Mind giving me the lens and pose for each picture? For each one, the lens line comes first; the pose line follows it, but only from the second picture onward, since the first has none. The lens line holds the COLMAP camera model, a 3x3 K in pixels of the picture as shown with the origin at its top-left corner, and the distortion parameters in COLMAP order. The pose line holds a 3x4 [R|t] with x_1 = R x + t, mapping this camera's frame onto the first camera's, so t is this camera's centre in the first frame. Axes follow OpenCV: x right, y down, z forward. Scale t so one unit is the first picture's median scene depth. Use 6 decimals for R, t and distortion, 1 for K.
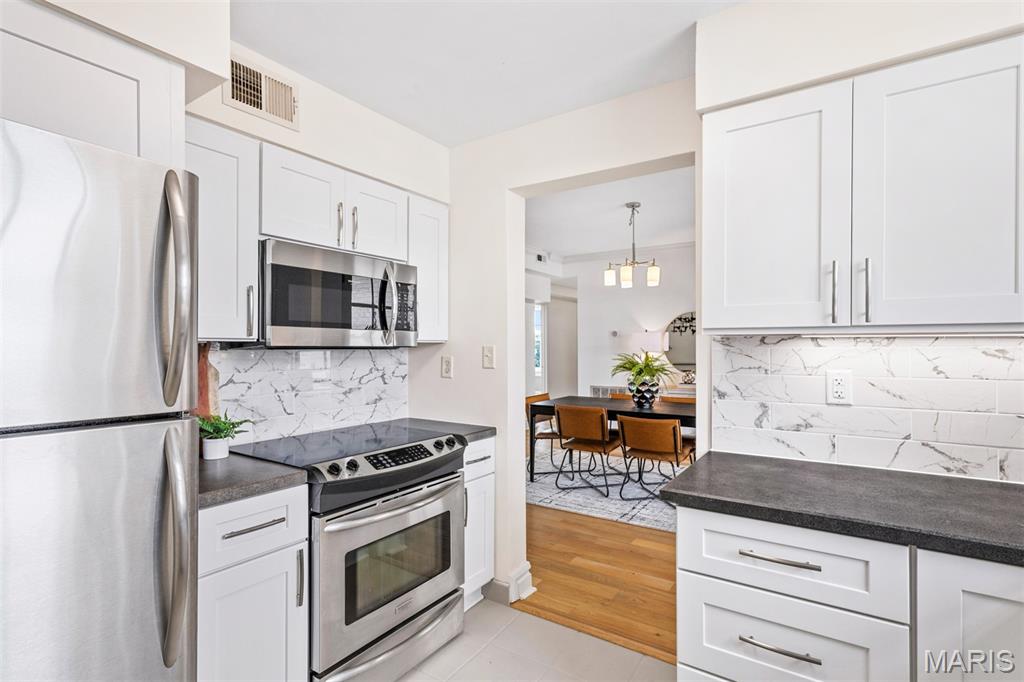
lens RADIAL K [[492.5, 0, 513.7], [0, 492.5, 343.7], [0, 0, 1]] dist [0.003124, 0.003802]
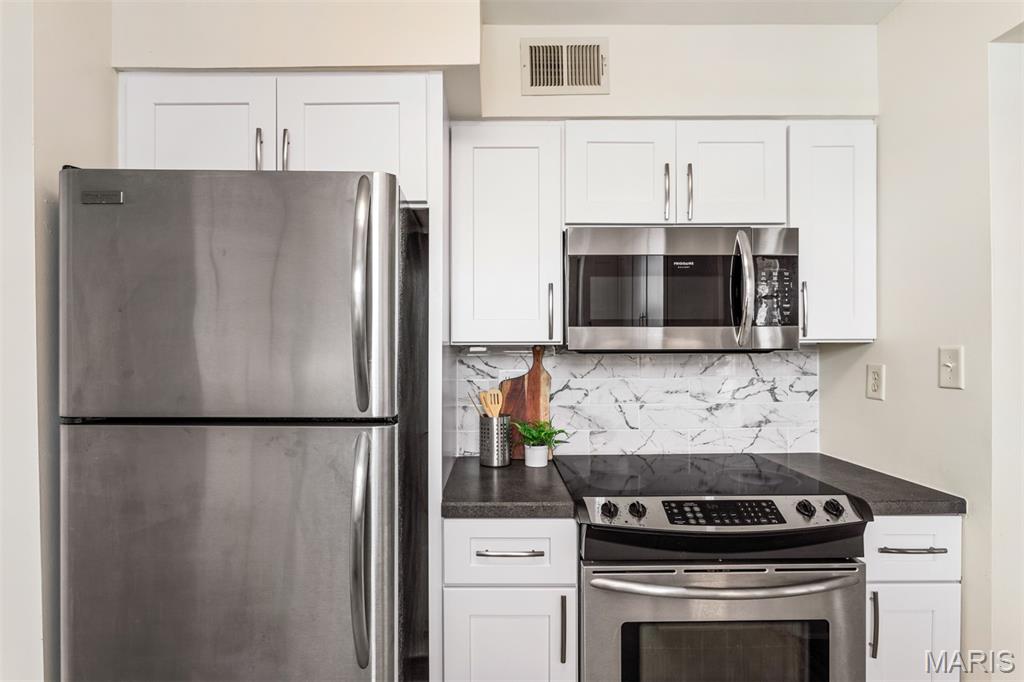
lens RADIAL K [[510.8, 0, 492.7], [0, 510.8, 353.6], [0, 0, 1]] dist [-0.009772, 0.002296]
pose [[0.563750, 0.002248, -0.825943, 0.147541], [0.011145, 0.999885, 0.010329, 0.000185], [0.825871, -0.015028, 0.563659, 0.303460]]
